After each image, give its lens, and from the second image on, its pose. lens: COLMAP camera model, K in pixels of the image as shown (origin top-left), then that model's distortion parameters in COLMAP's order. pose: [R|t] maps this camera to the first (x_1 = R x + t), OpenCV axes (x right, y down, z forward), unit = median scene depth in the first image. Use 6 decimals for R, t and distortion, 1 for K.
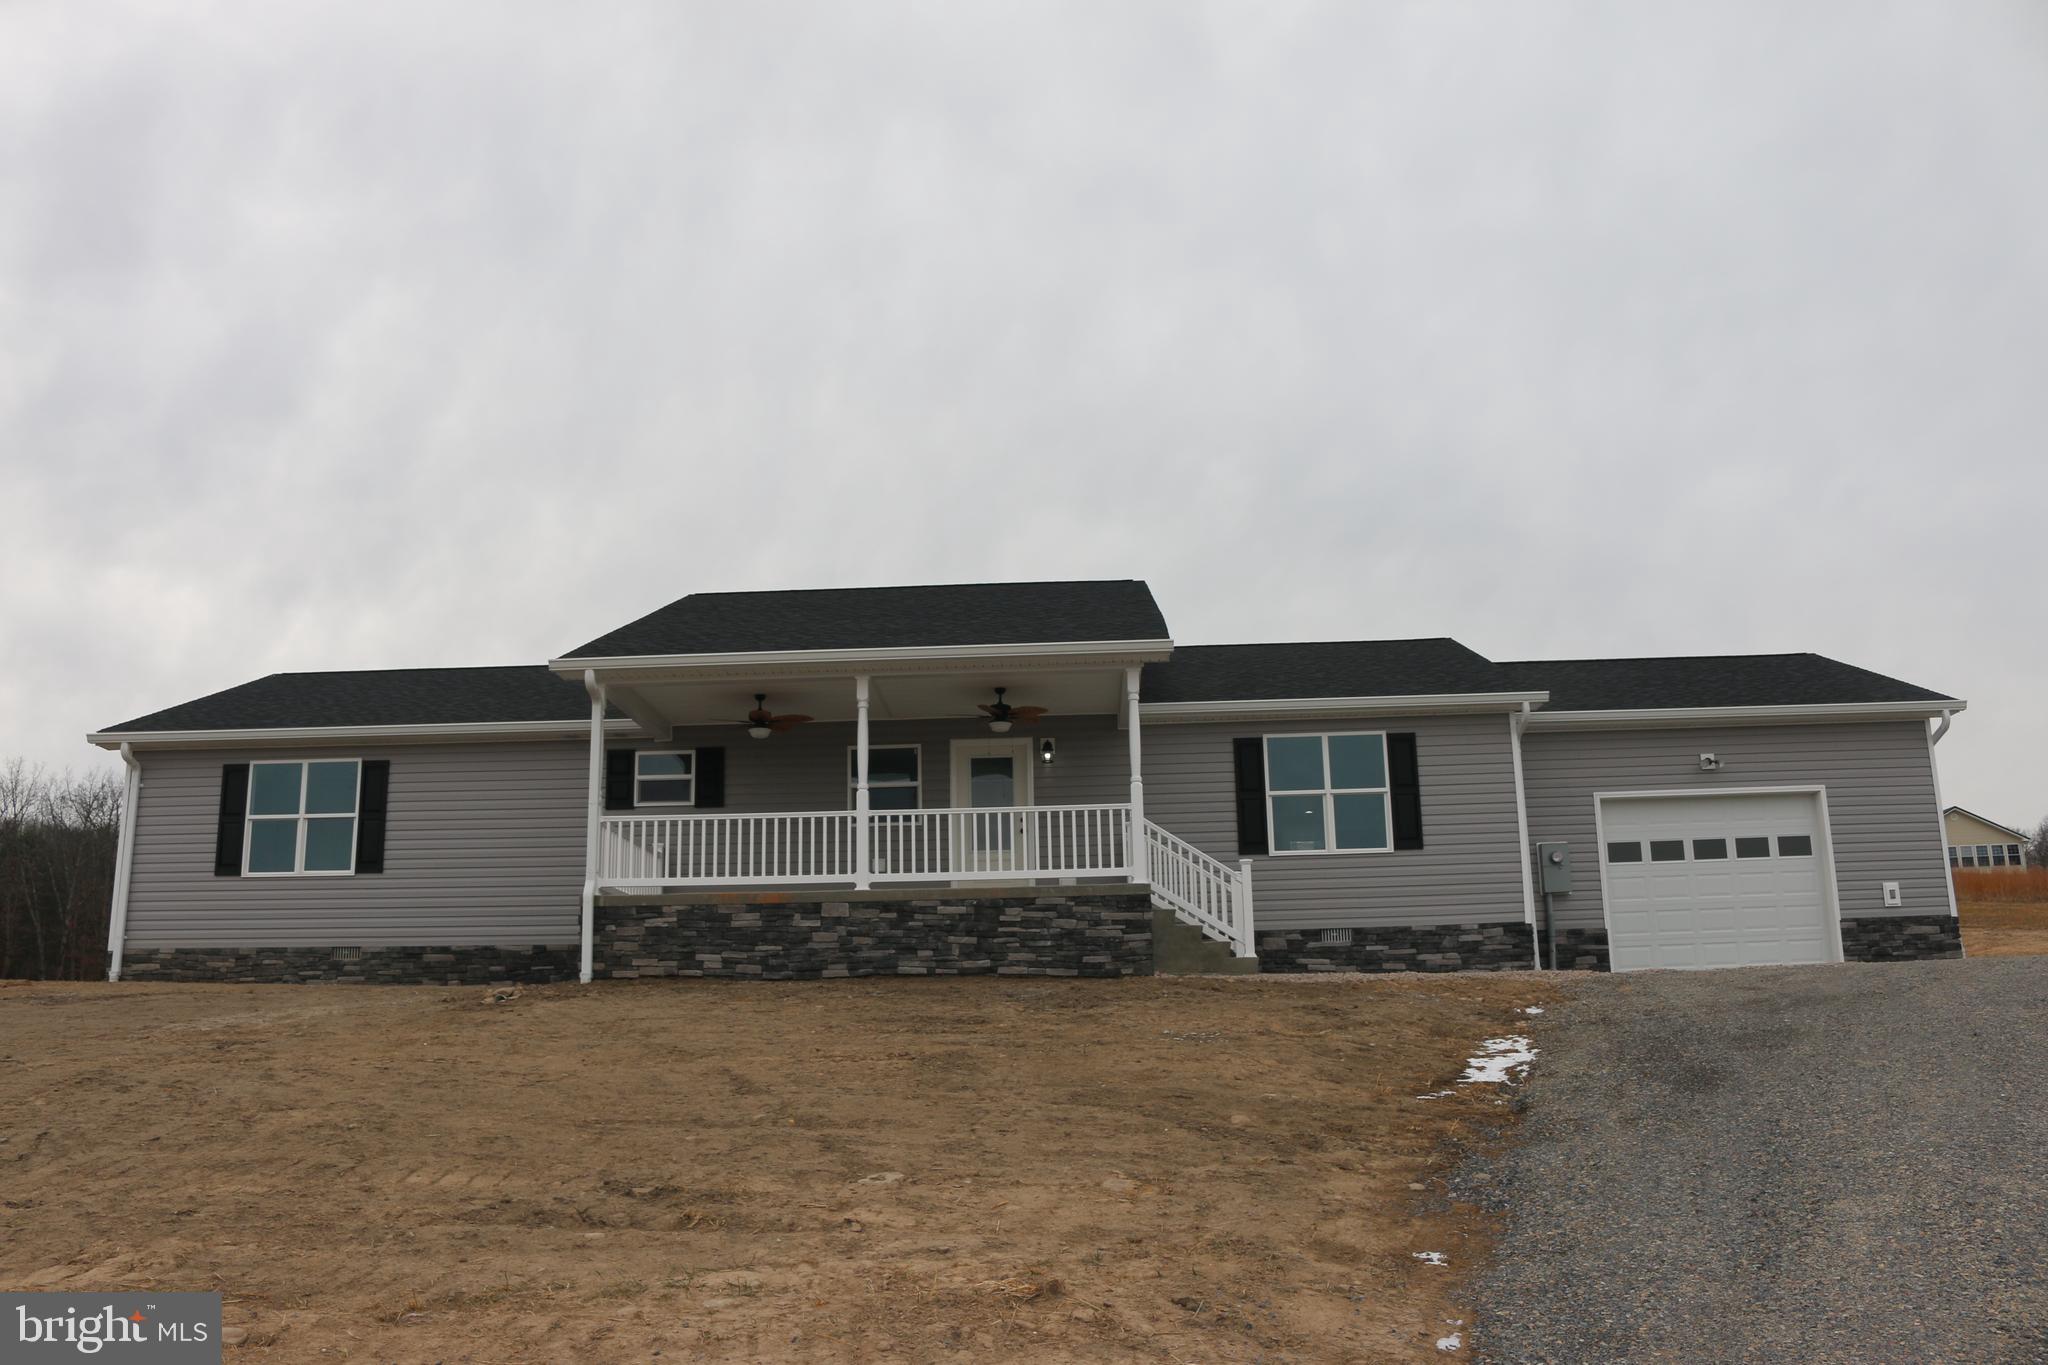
lens RADIAL K [[1695.1, 0, 1009.0], [0, 1695.1, 684.2], [0, 0, 1]] dist [-0.160493, 0.137014]
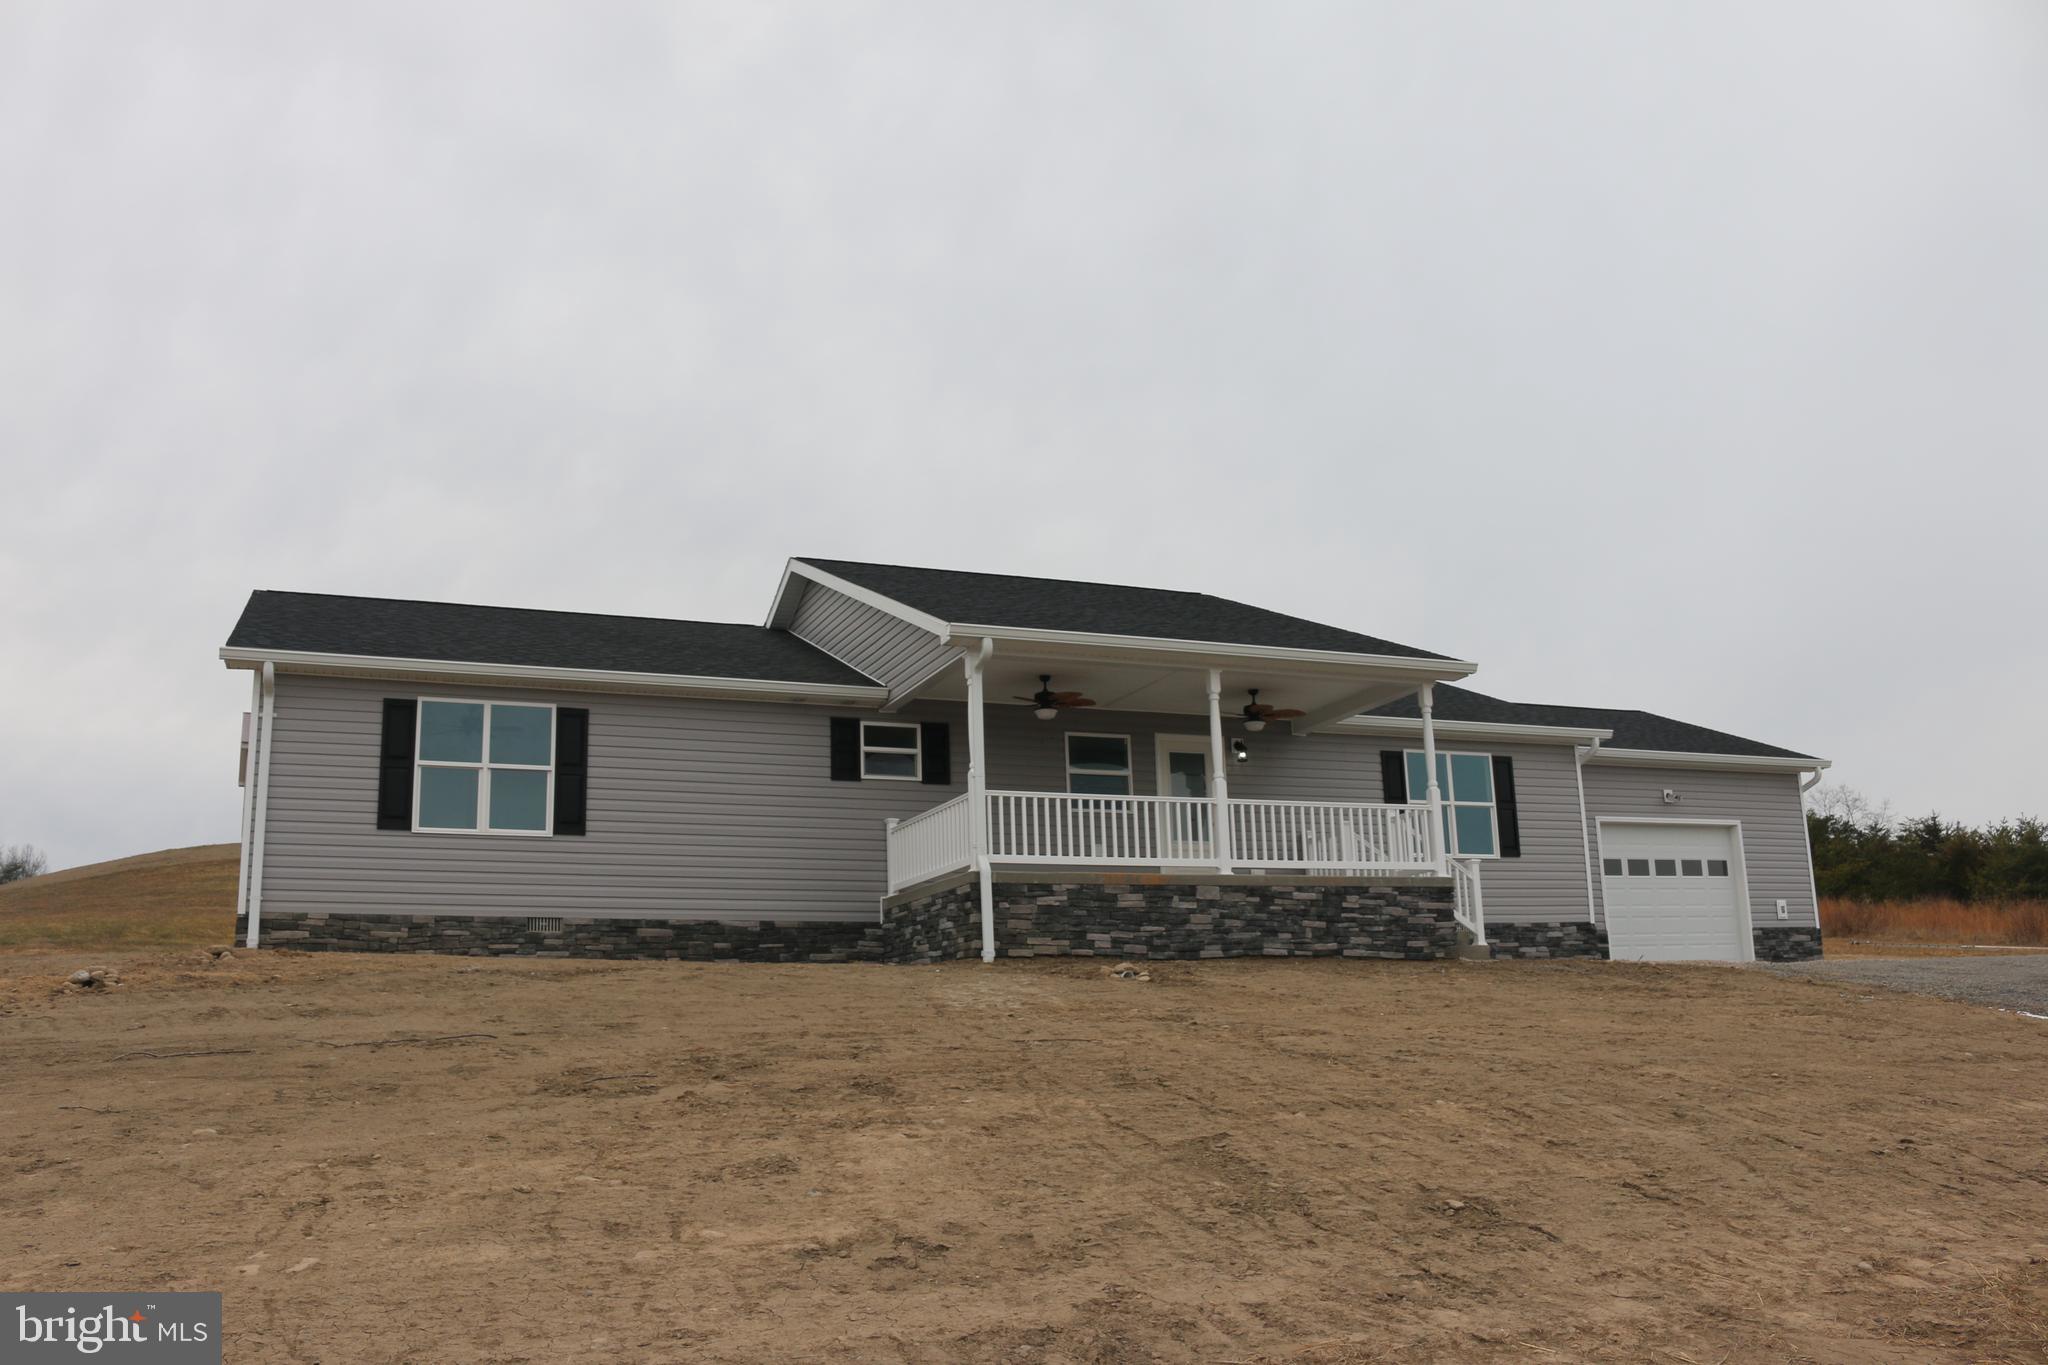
lens RADIAL K [[1703.8, 0, 1013.3], [0, 1703.8, 667.0], [0, 0, 1]] dist [-0.170016, 0.149858]
pose [[0.905627, 0.090797, 0.414241, -0.572493], [-0.086991, 0.995813, -0.028089, 0.030498], [-0.415057, -0.010597, 0.909734, 0.088774]]
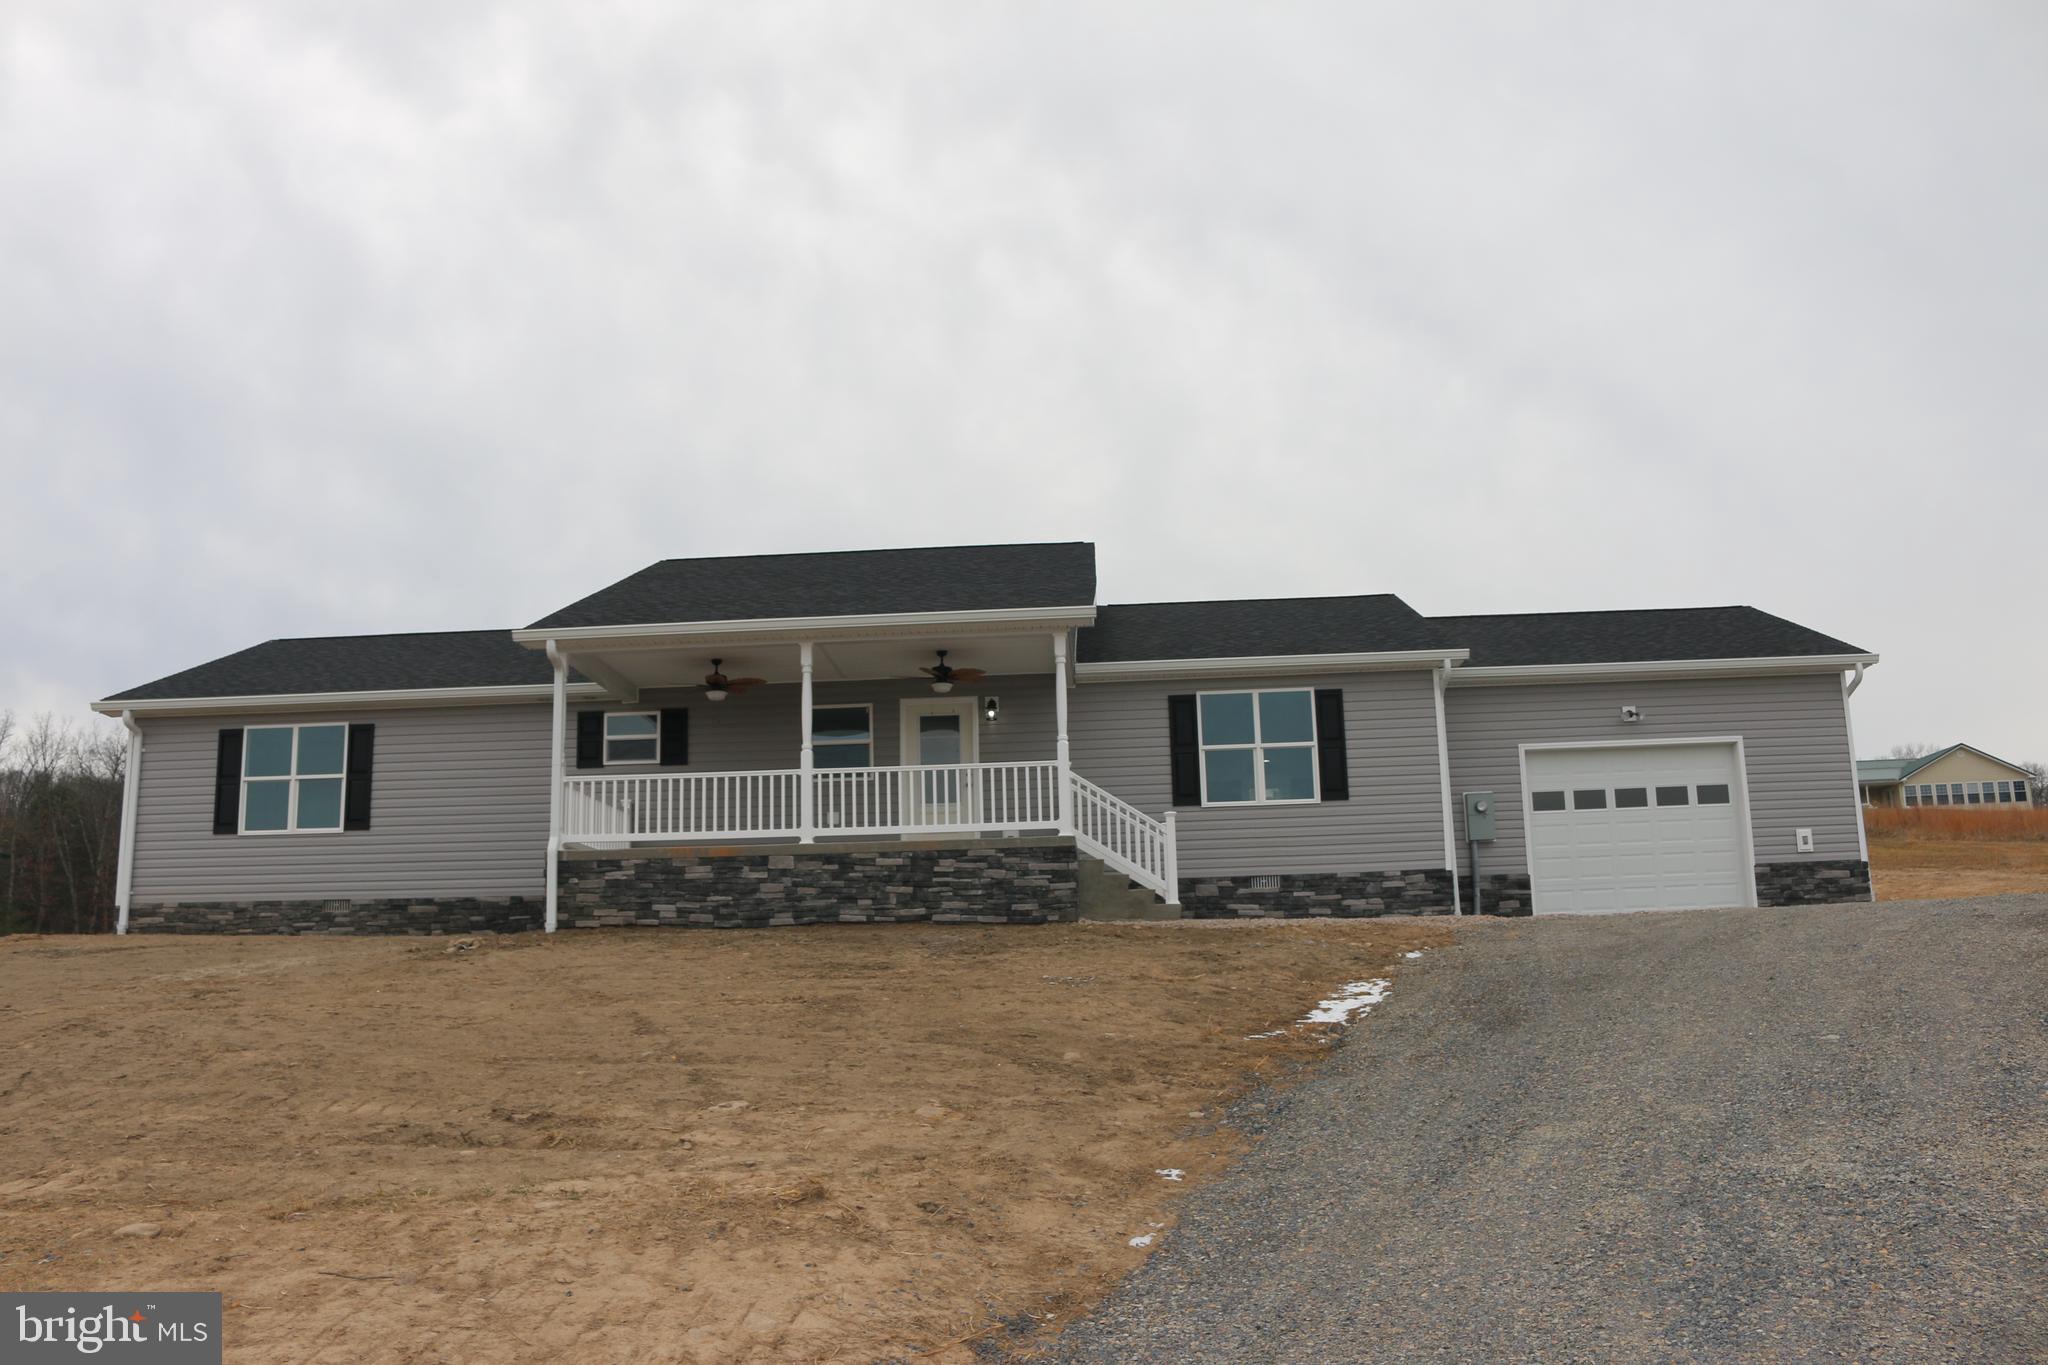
lens RADIAL K [[1695.1, 0, 1009.0], [0, 1695.1, 684.2], [0, 0, 1]] dist [-0.160493, 0.137014]
pose [[0.999837, -0.009321, -0.015477, 0.051602], [0.009865, 0.999322, 0.035466, -0.013767], [0.015136, -0.035613, 0.999251, -0.055285]]
